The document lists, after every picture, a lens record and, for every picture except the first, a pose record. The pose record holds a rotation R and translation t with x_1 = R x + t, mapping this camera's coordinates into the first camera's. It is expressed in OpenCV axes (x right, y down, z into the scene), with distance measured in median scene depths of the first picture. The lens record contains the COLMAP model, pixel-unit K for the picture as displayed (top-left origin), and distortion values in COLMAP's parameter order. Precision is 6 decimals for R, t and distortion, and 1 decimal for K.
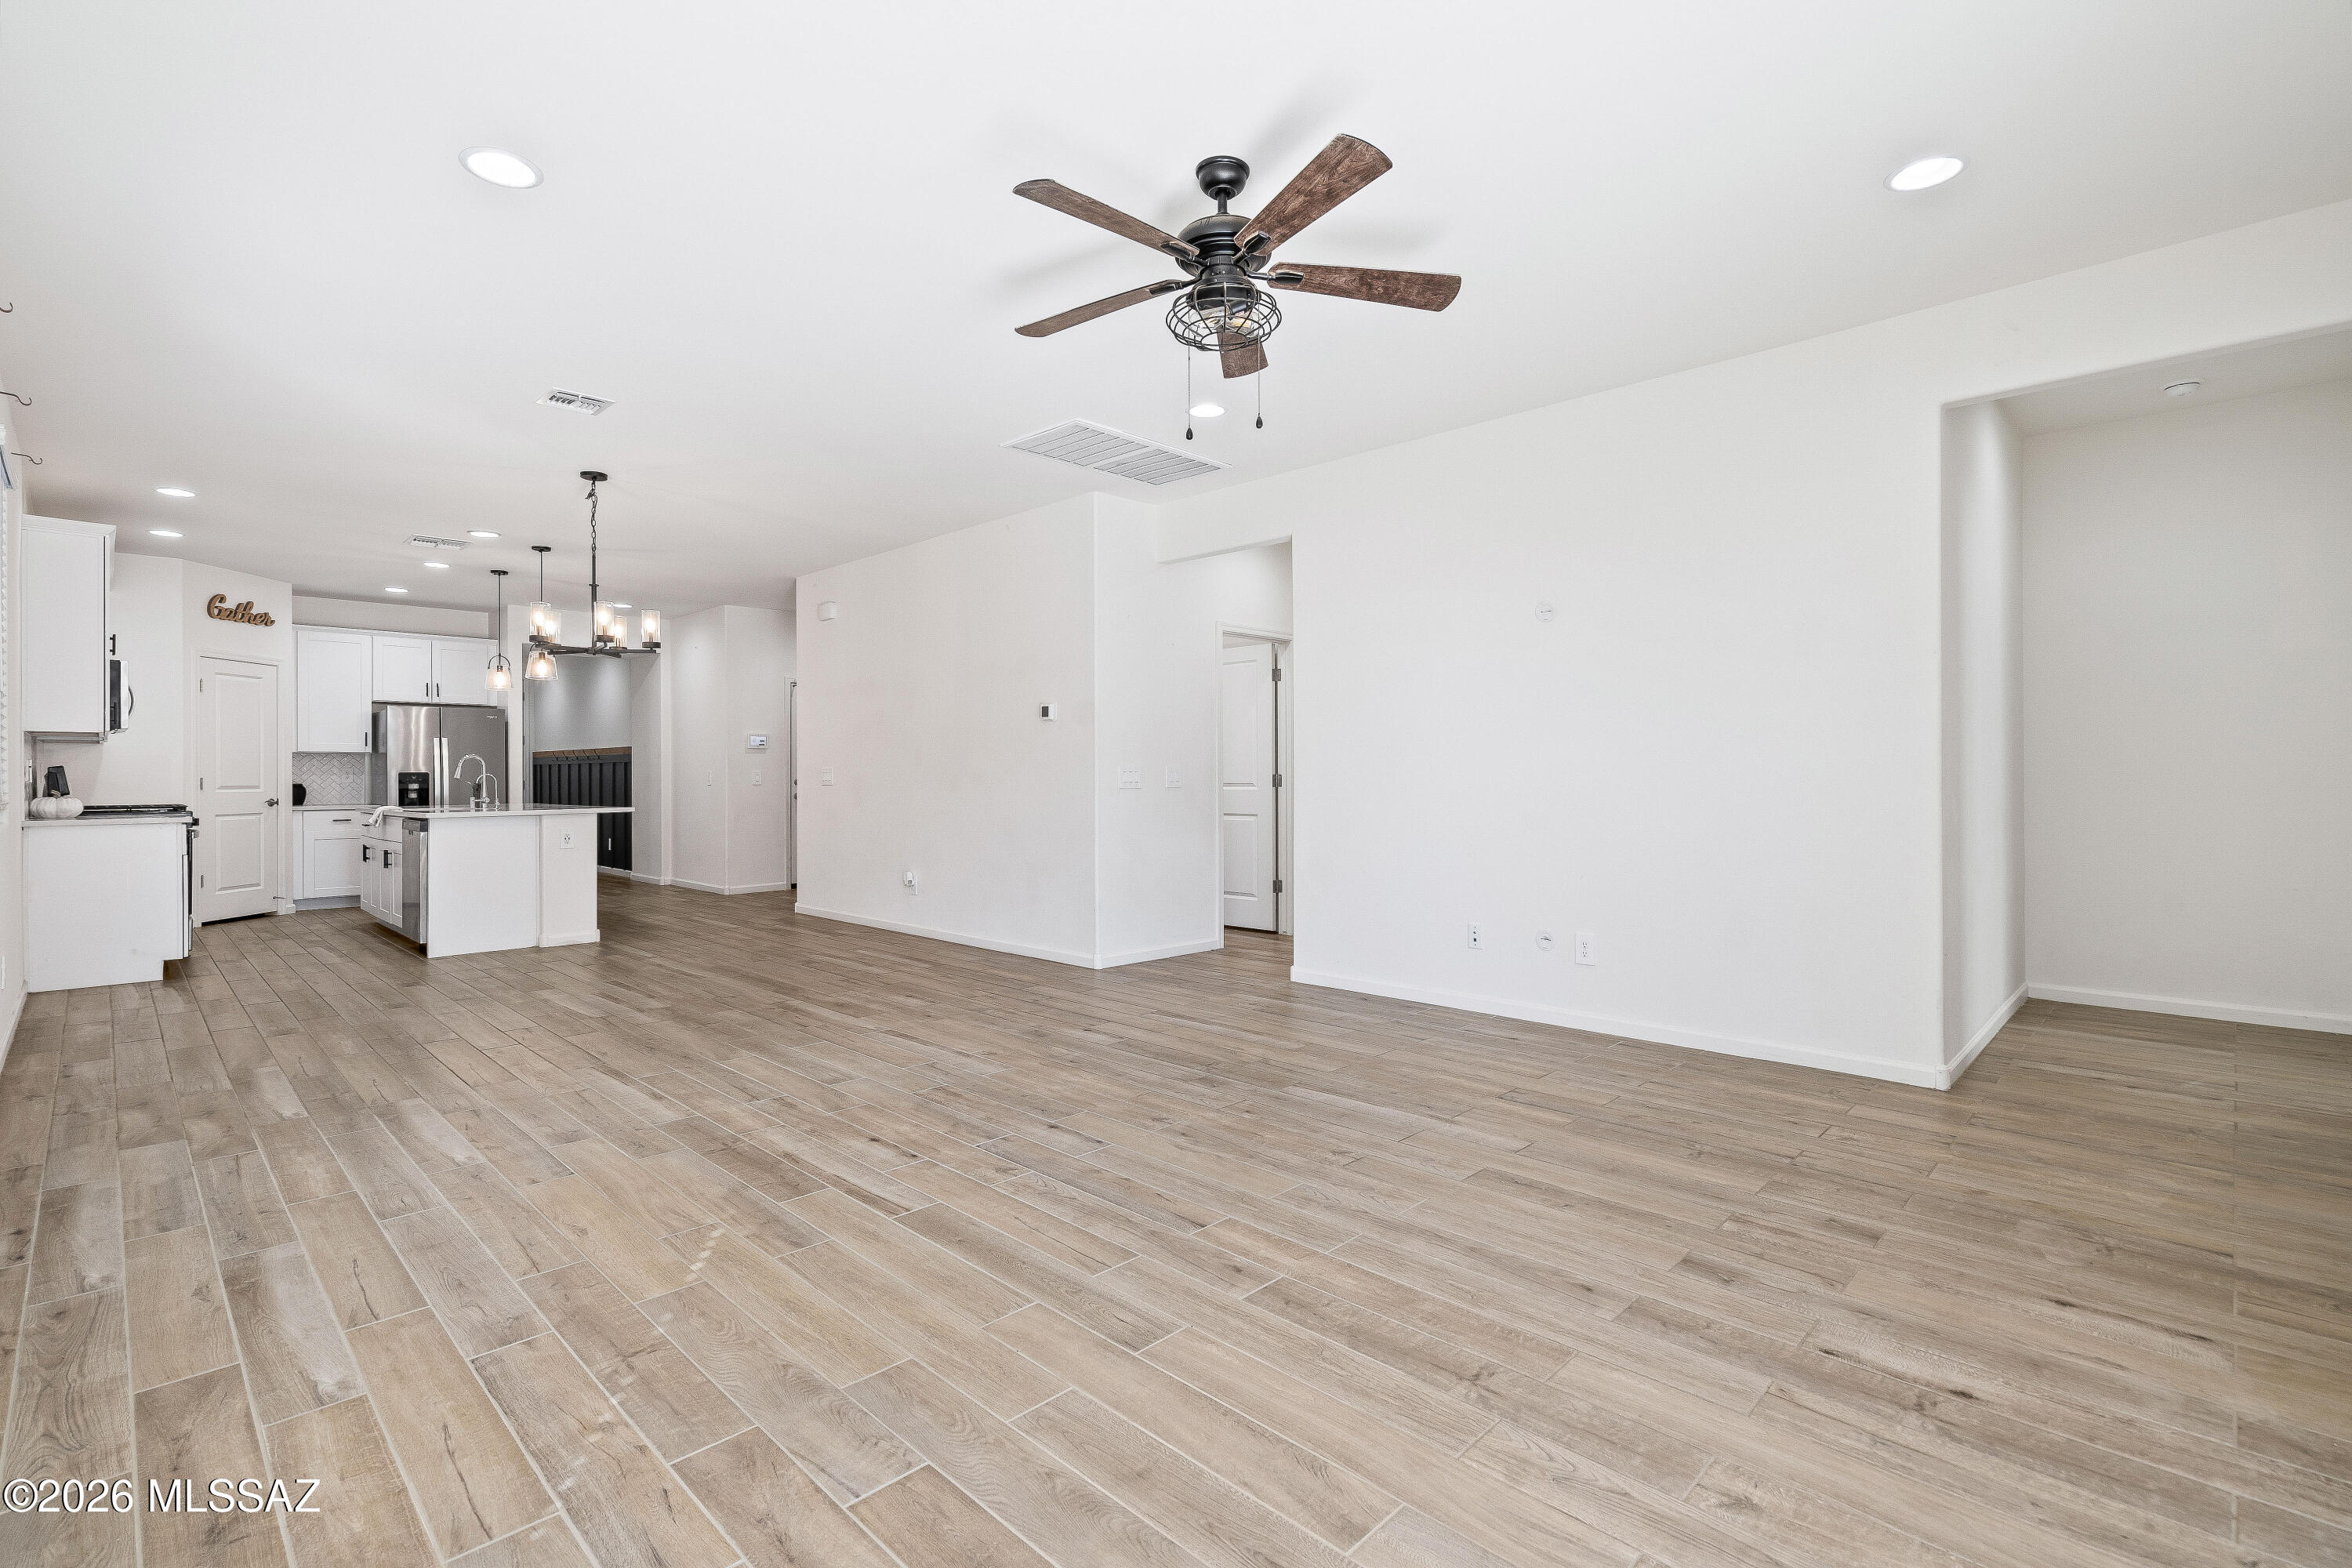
lens RADIAL K [[1076.3, 0, 1167.5], [0, 1076.3, 768.7], [0, 0, 1]] dist [-0.003343, -0.000208]
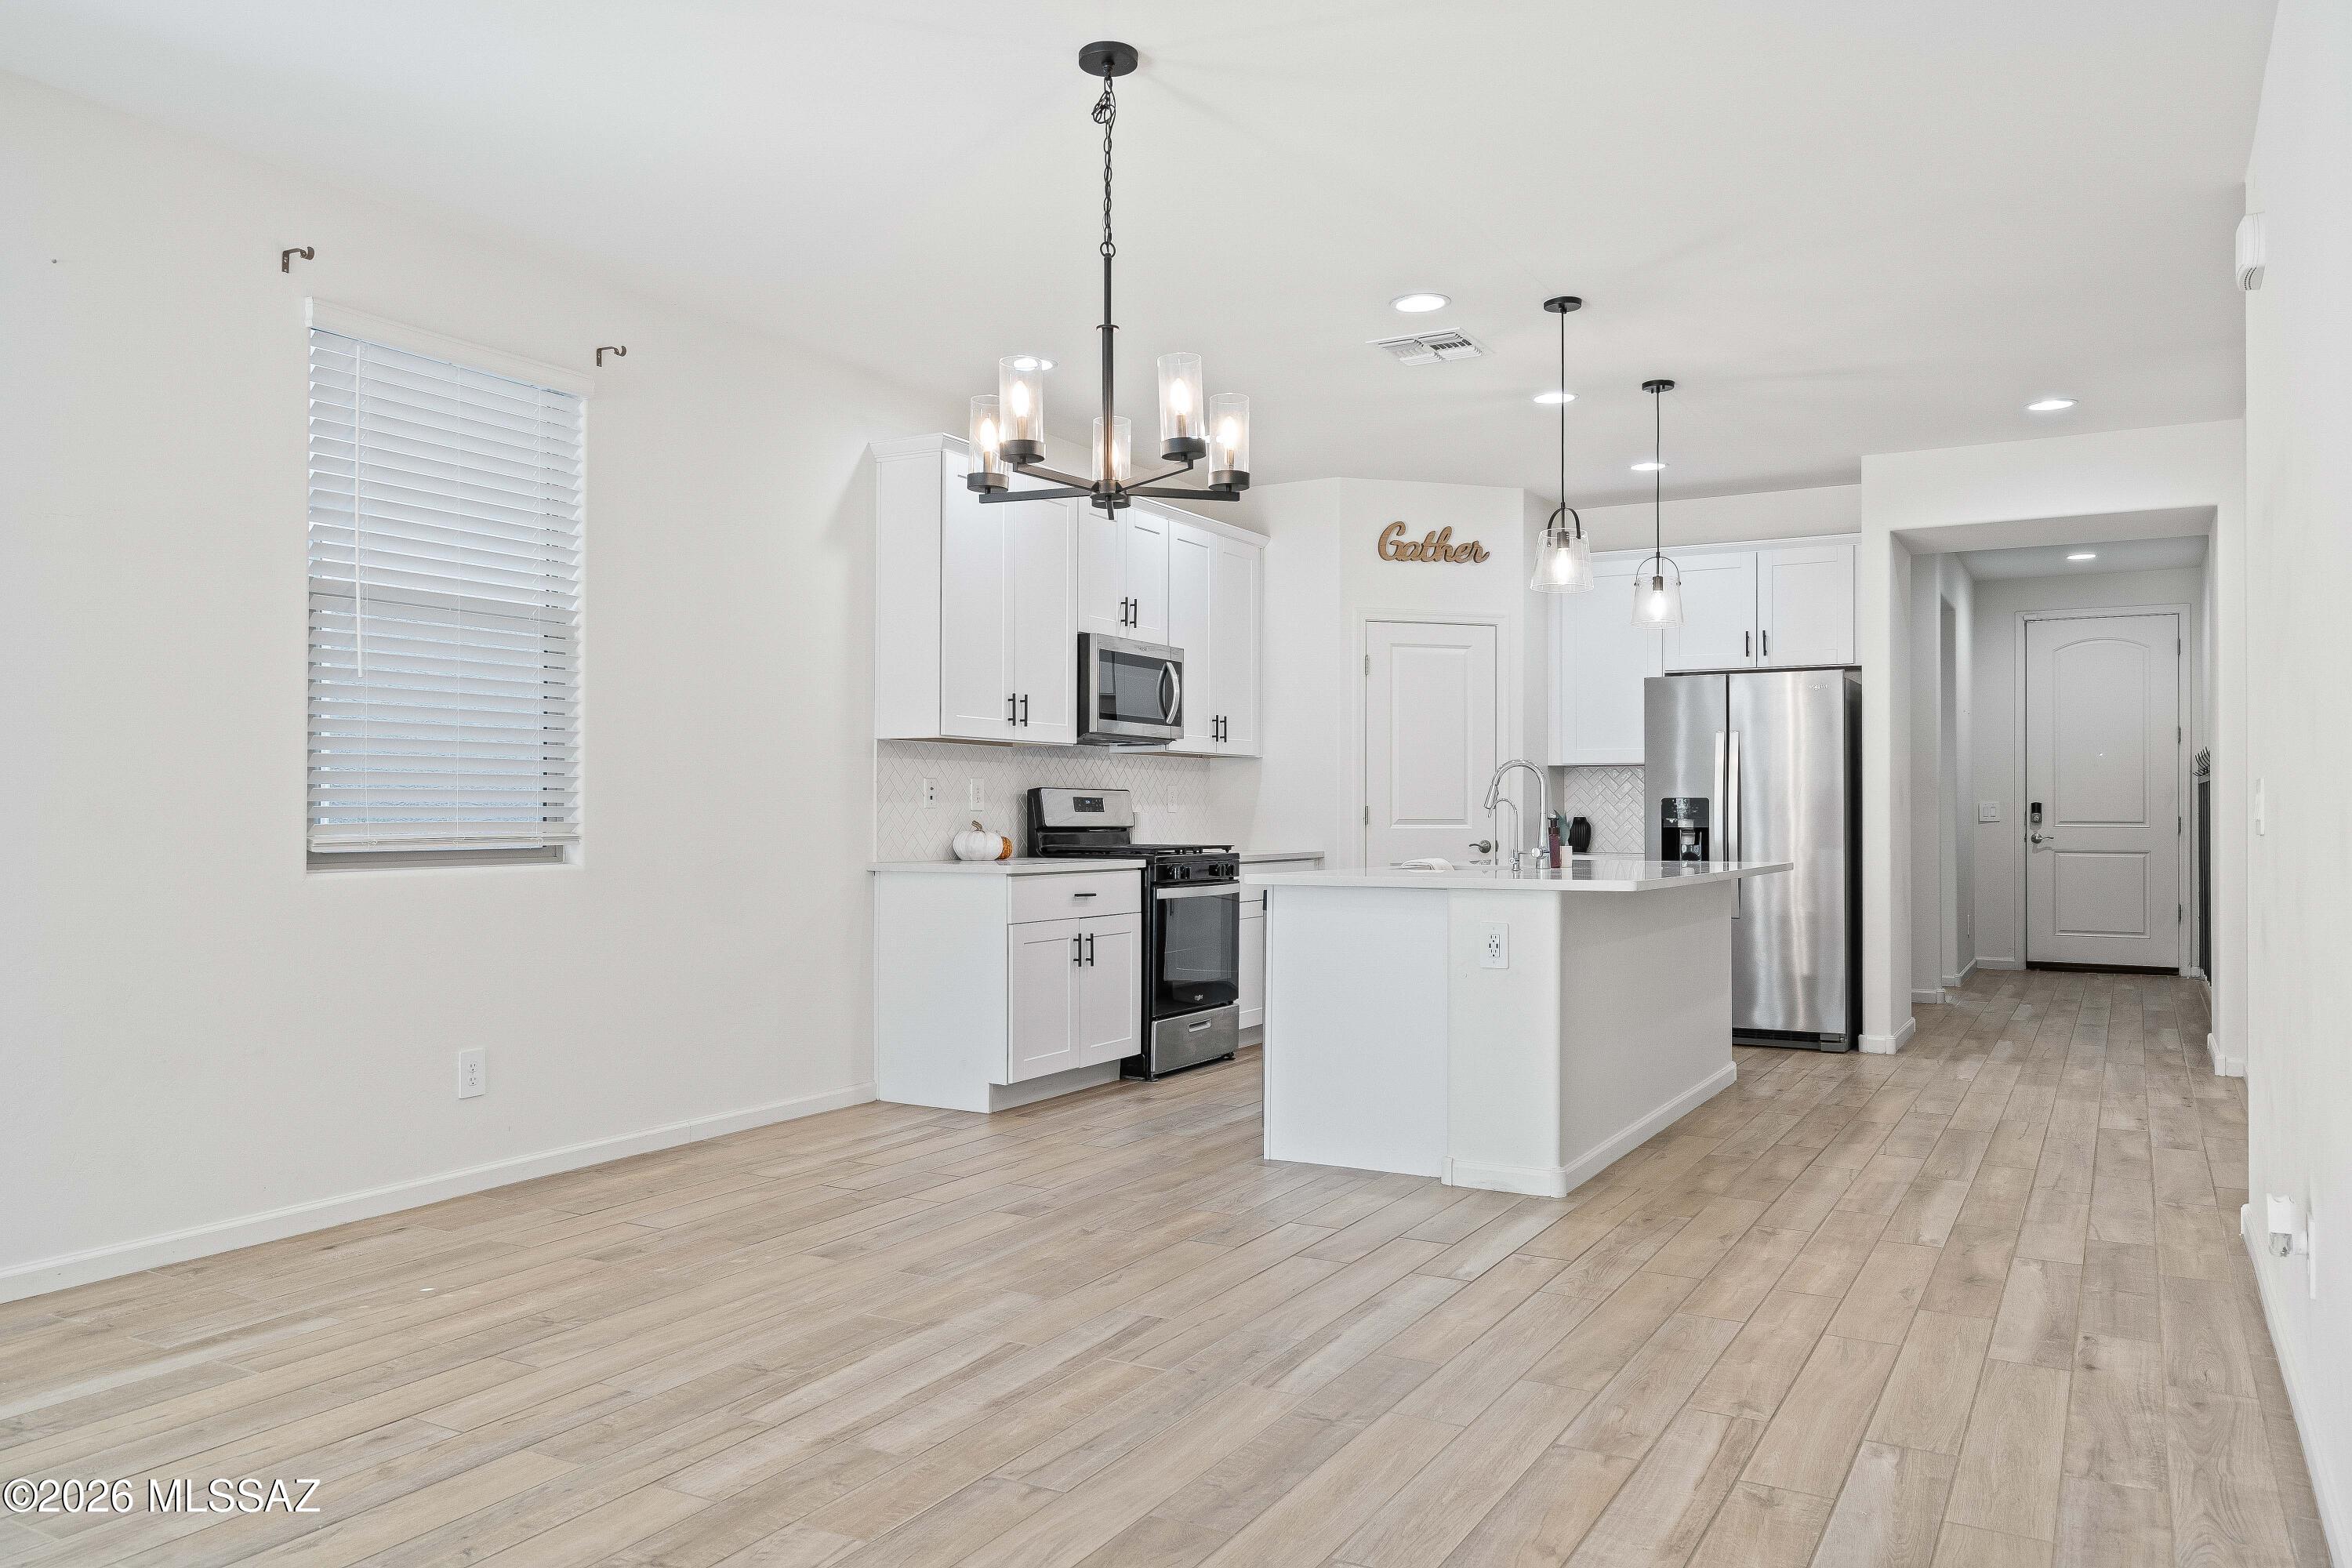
lens RADIAL K [[1674.2, 0, 1149.6], [0, 1674.2, 793.3], [0, 0, 1]] dist [-0.001896, -0.000045]
pose [[0.249966, -0.006949, -0.968230, 0.124399], [0.002675, 0.999975, -0.006487, 0.015144], [0.968251, -0.000969, 0.249979, 1.427961]]
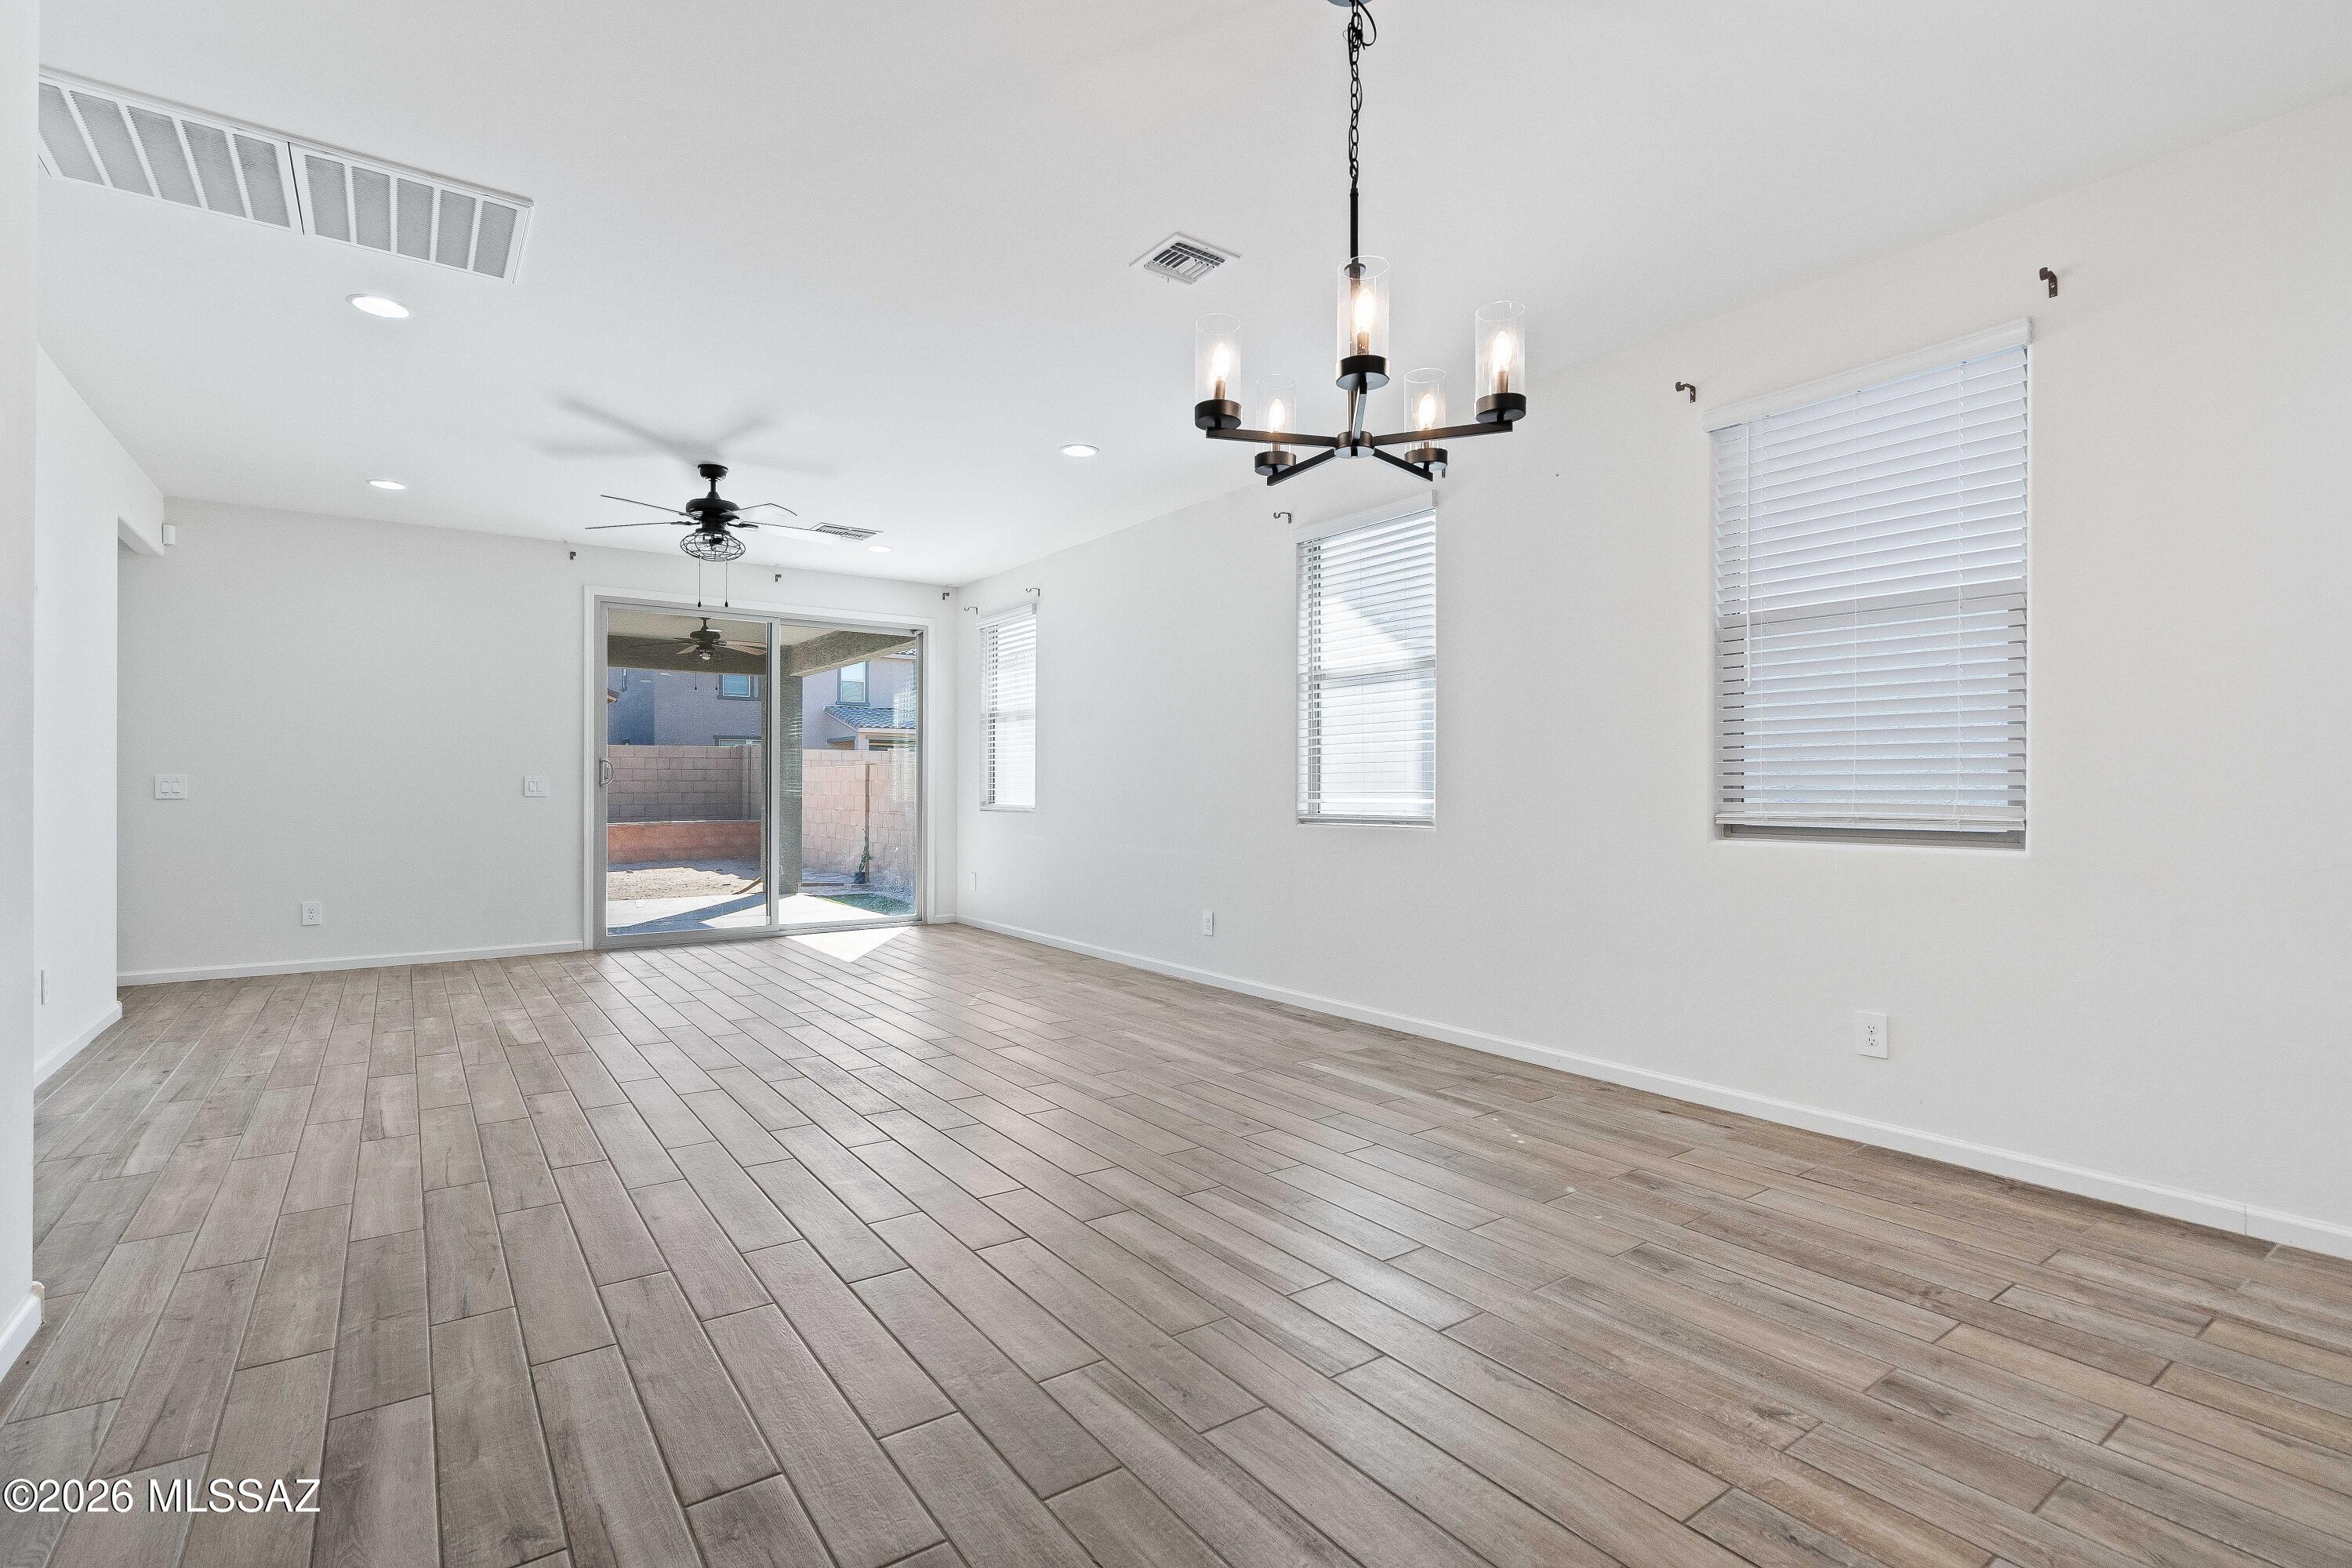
lens RADIAL K [[1077.6, 0, 1164.7], [0, 1077.6, 794.3], [0, 0, 1]] dist [-0.002951, -0.000184]
pose [[-0.985219, 0.001546, 0.171293, -0.880629], [0.001736, 0.999998, 0.000957, 0.017667], [-0.171291, 0.001240, -0.985220, 2.280939]]
